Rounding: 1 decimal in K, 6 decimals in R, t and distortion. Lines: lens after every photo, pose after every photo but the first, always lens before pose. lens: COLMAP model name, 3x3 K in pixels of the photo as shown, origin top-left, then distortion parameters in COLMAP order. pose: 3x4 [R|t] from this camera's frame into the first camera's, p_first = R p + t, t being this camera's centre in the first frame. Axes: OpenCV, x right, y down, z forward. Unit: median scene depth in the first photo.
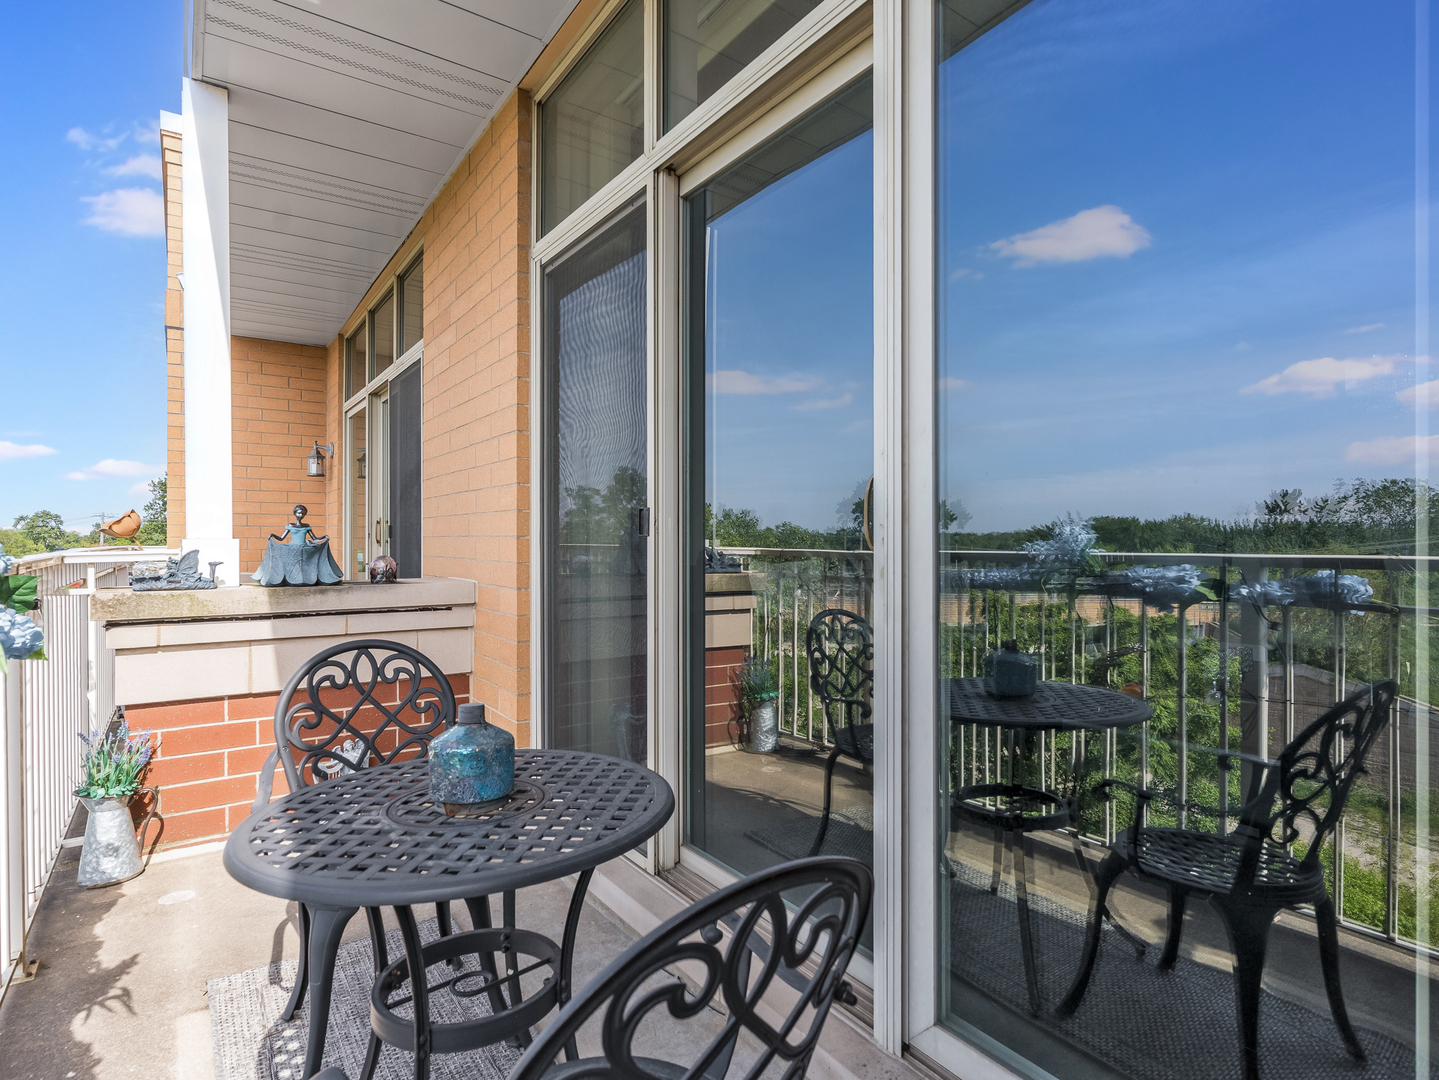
lens RADIAL K [[778.9, 0, 719.5], [0, 778.9, 540.0], [0, 0, 1]] dist [0.006032, 0.000870]
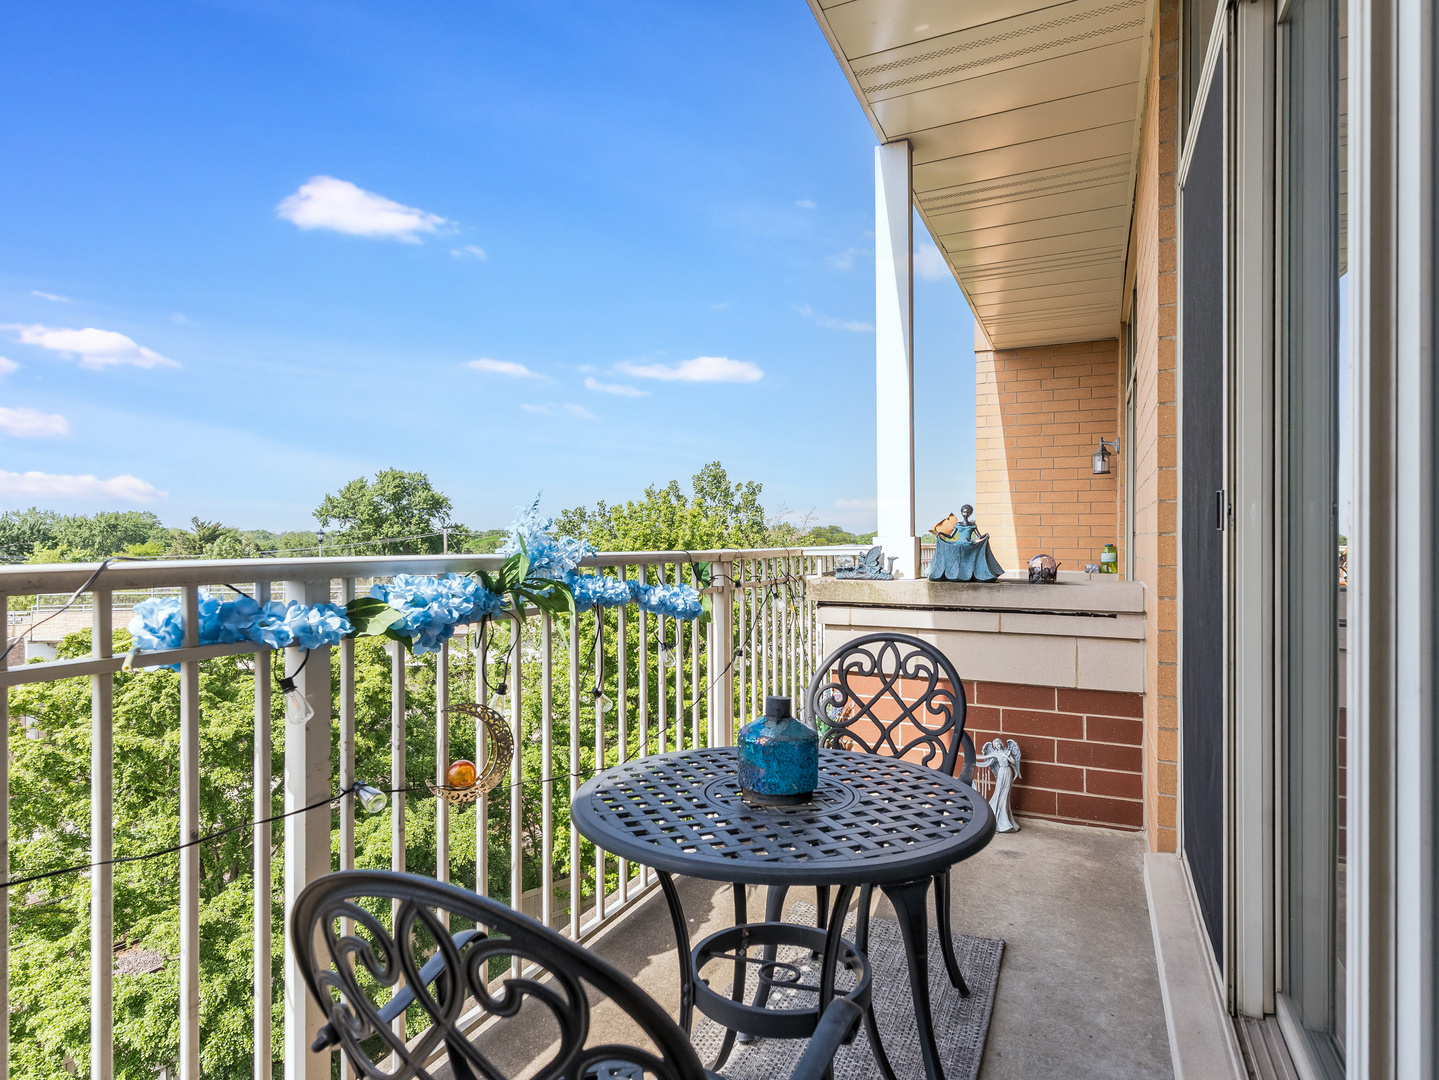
lens RADIAL K [[802.8, 0, 719.5], [0, 802.8, 540.0], [0, 0, 1]] dist [0.003256, -0.000113]
pose [[0.503199, 0.001252, -0.864170, 0.244726], [-0.001766, 0.999998, 0.000420, 0.003216], [0.864169, 0.001315, 0.503201, 0.184697]]
